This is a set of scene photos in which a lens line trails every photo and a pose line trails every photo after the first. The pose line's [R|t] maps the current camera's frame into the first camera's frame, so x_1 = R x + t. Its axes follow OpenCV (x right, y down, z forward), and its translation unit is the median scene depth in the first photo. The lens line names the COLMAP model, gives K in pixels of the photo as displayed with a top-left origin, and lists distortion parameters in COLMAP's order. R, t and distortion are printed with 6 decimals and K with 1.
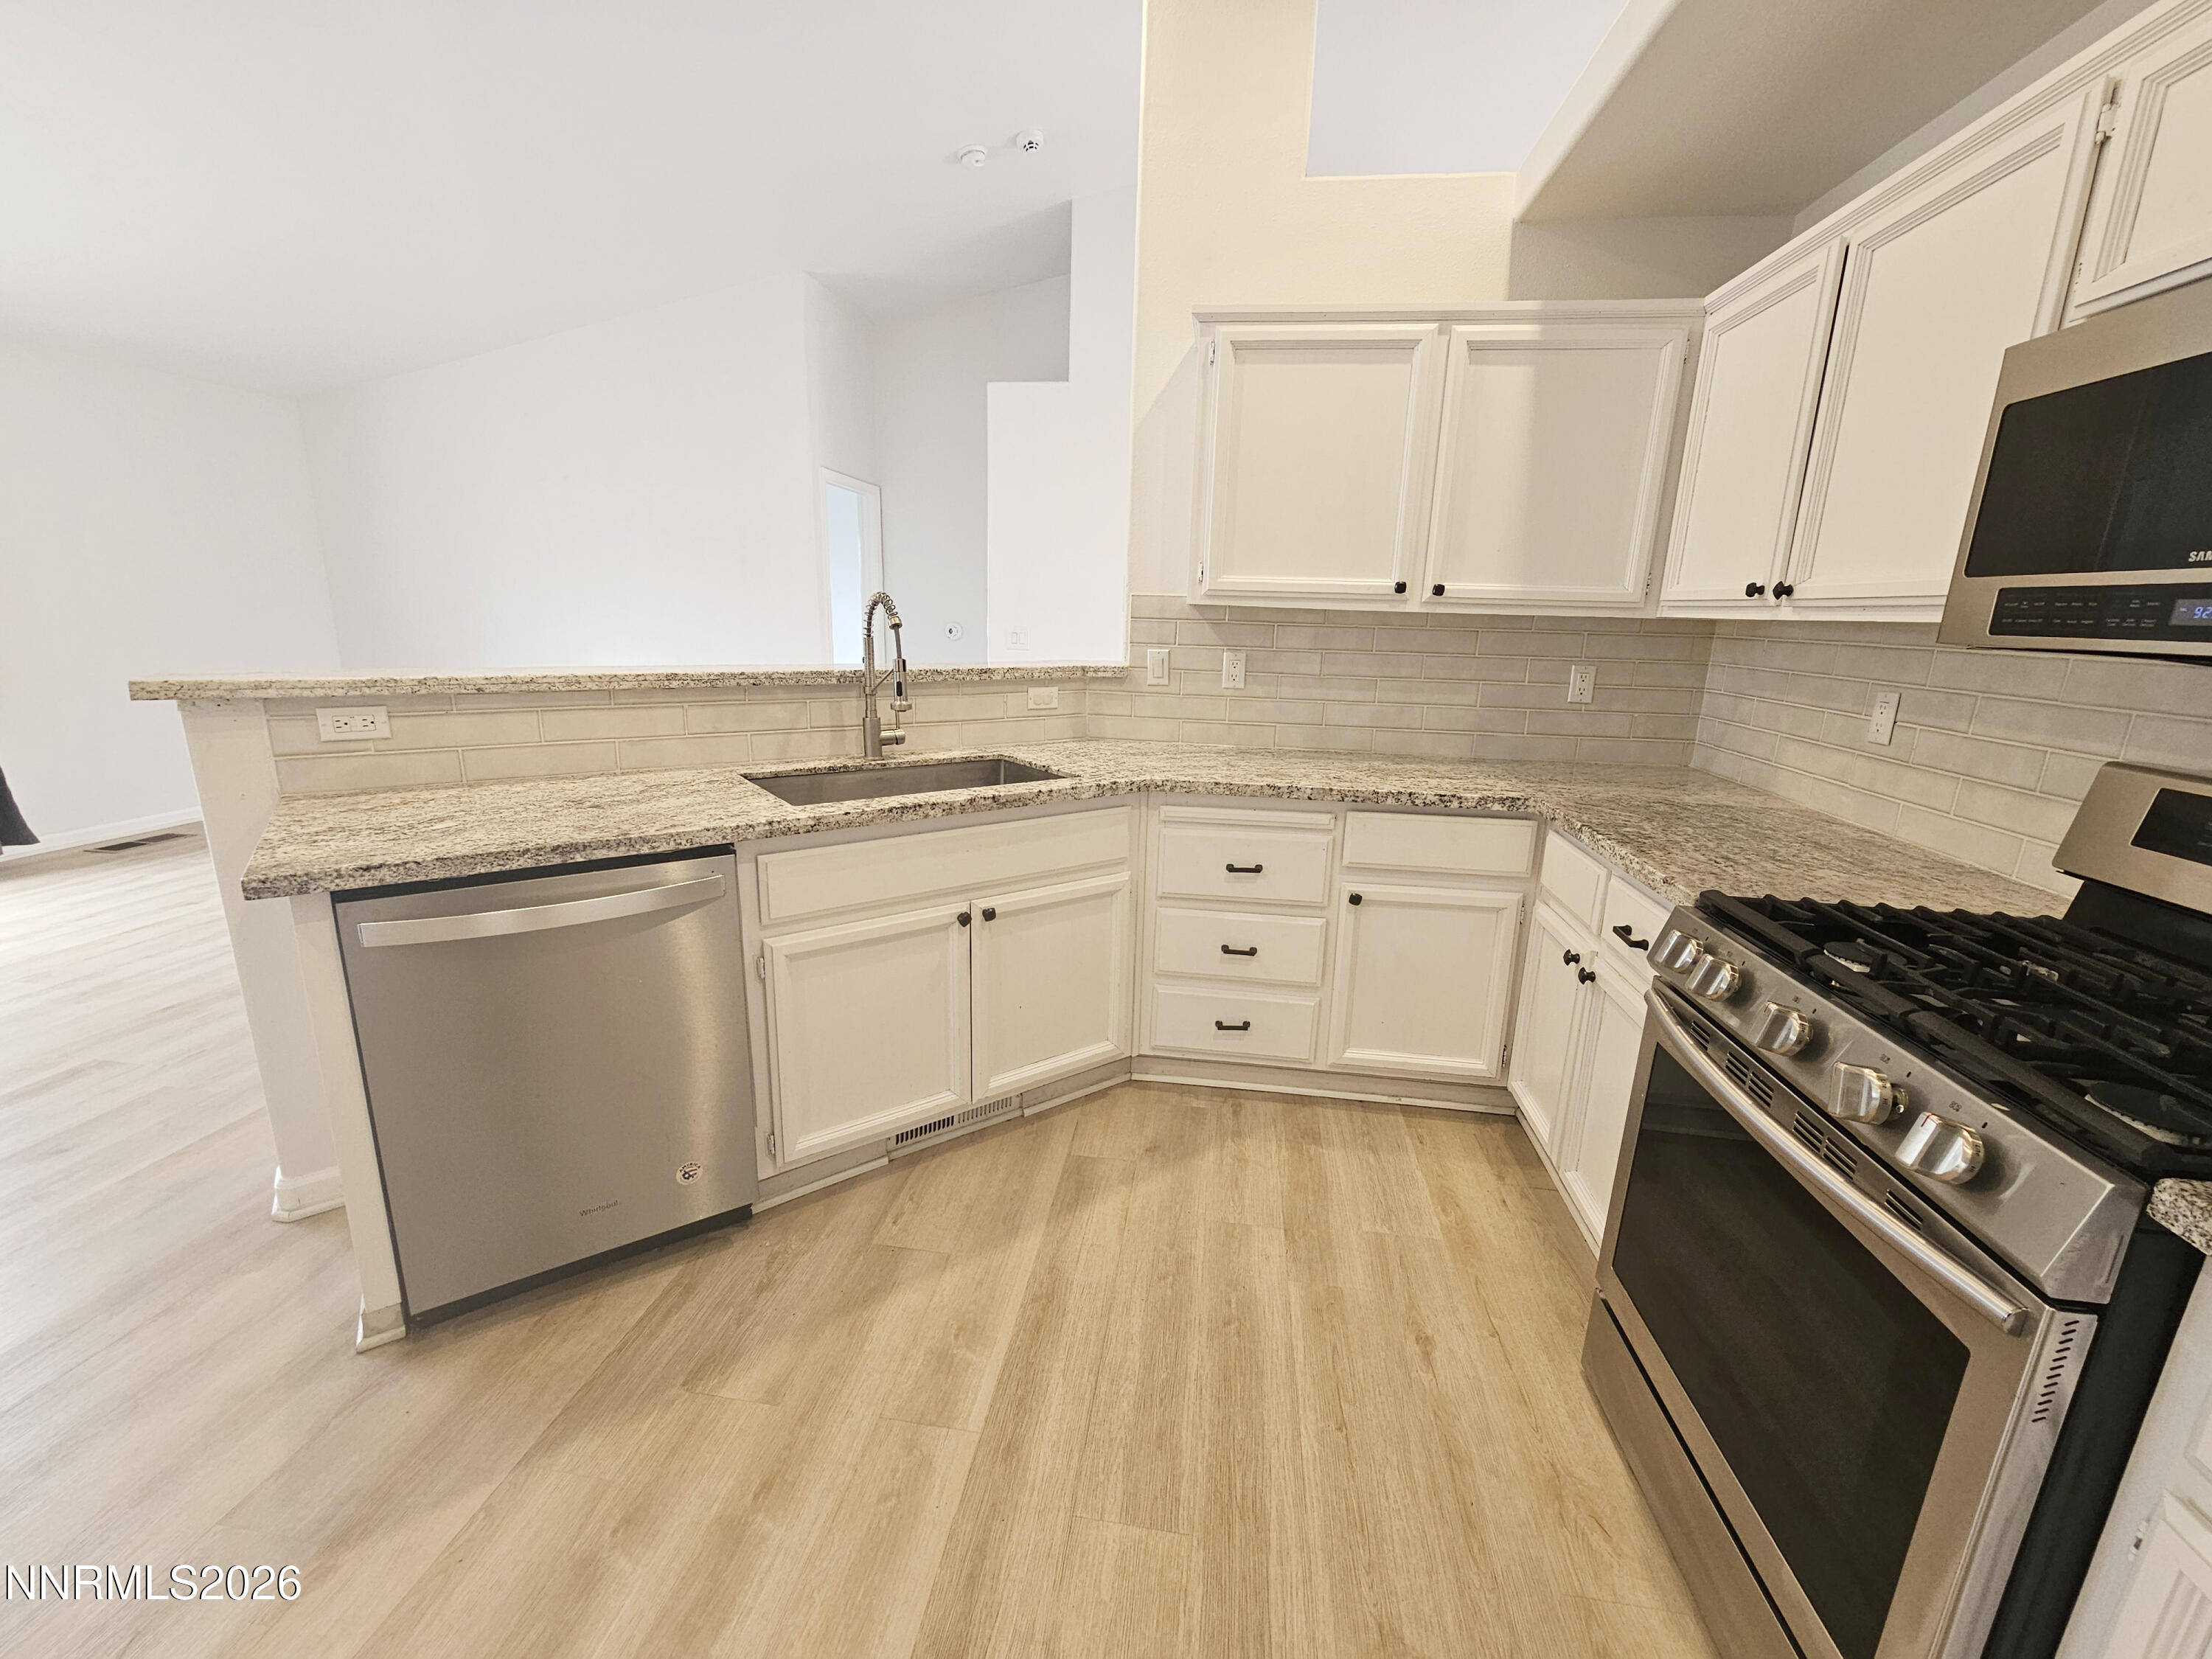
lens RADIAL K [[903.0, 0, 1104.6], [0, 903.0, 825.7], [0, 0, 1]] dist [-0.002177, 0.000311]
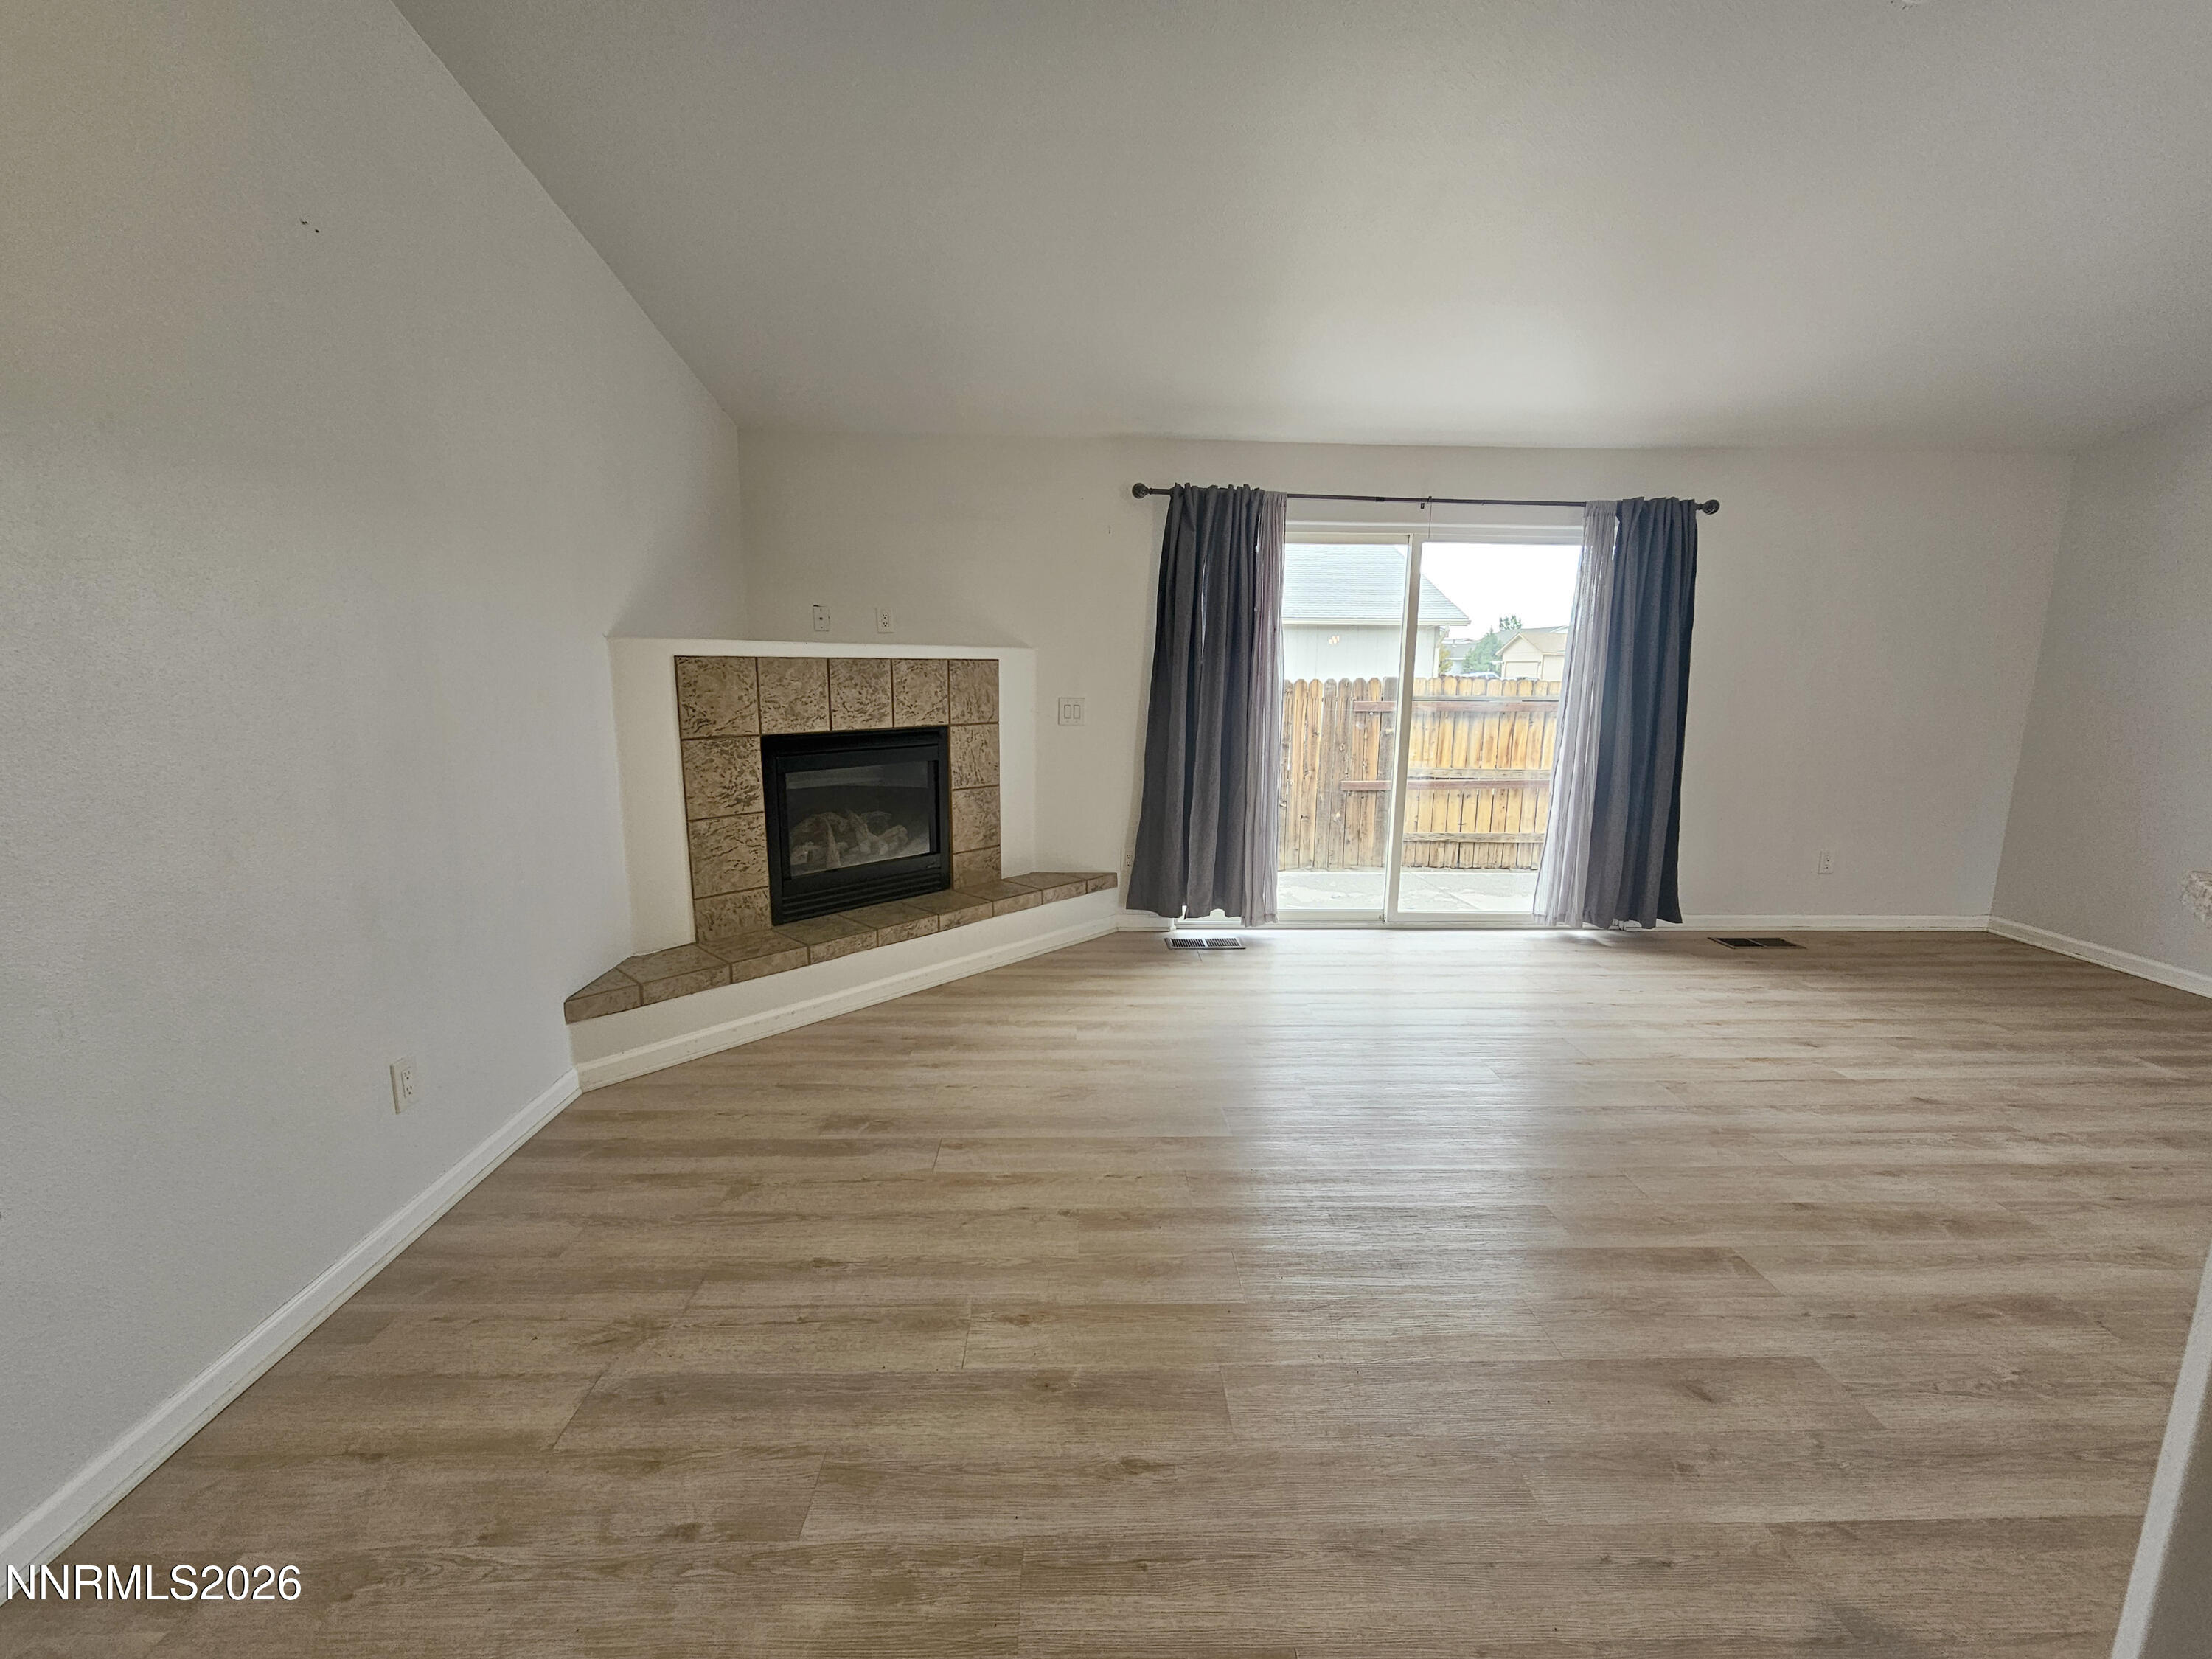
lens RADIAL K [[909.4, 0, 1104.6], [0, 909.4, 822.9], [0, 0, 1]] dist [-0.000993, 0.000505]
pose [[0.169725, 0.145187, -0.974738, -0.570872], [-0.238719, 0.965688, 0.102272, -0.087349], [0.956142, 0.215330, 0.198560, 0.240313]]
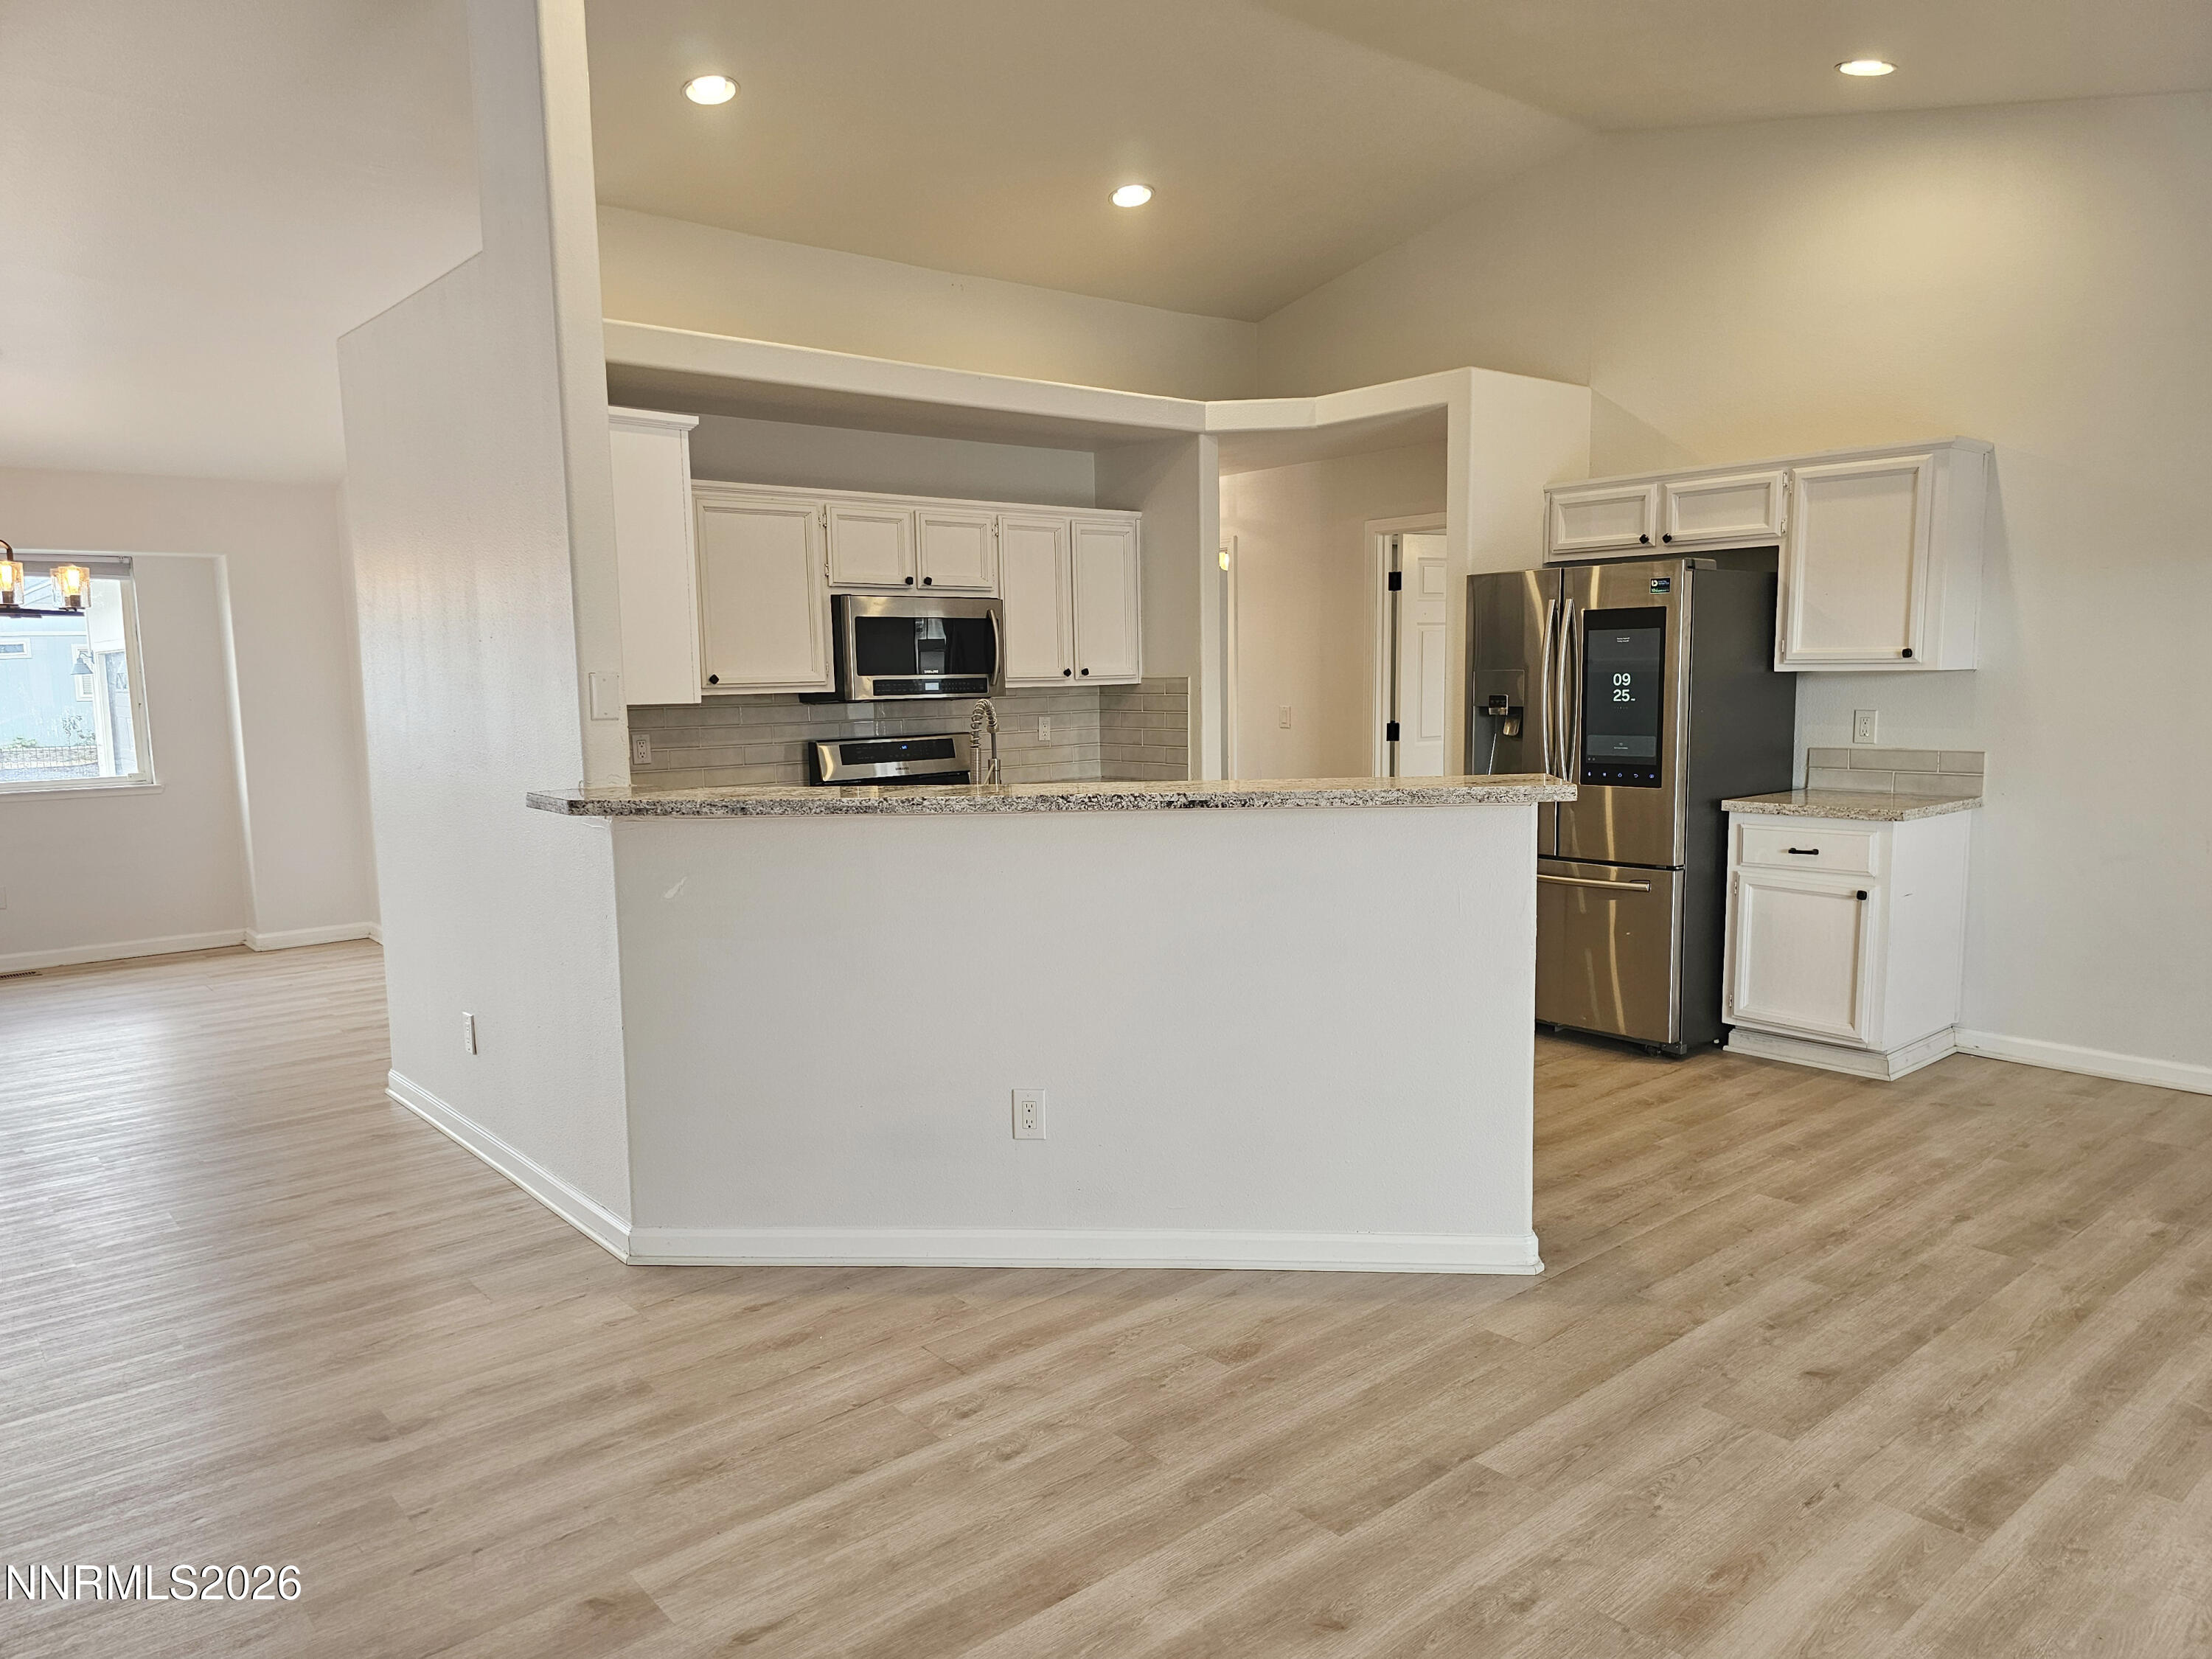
lens RADIAL K [[1493.3, 0, 1103.7], [0, 1493.3, 842.0], [0, 0, 1]] dist [0.056810, -0.058869]
pose [[-0.745774, -0.091840, 0.659839, -1.631606], [0.156774, 0.938443, 0.307809, -0.666166], [-0.647490, 0.333002, -0.685468, 2.340328]]
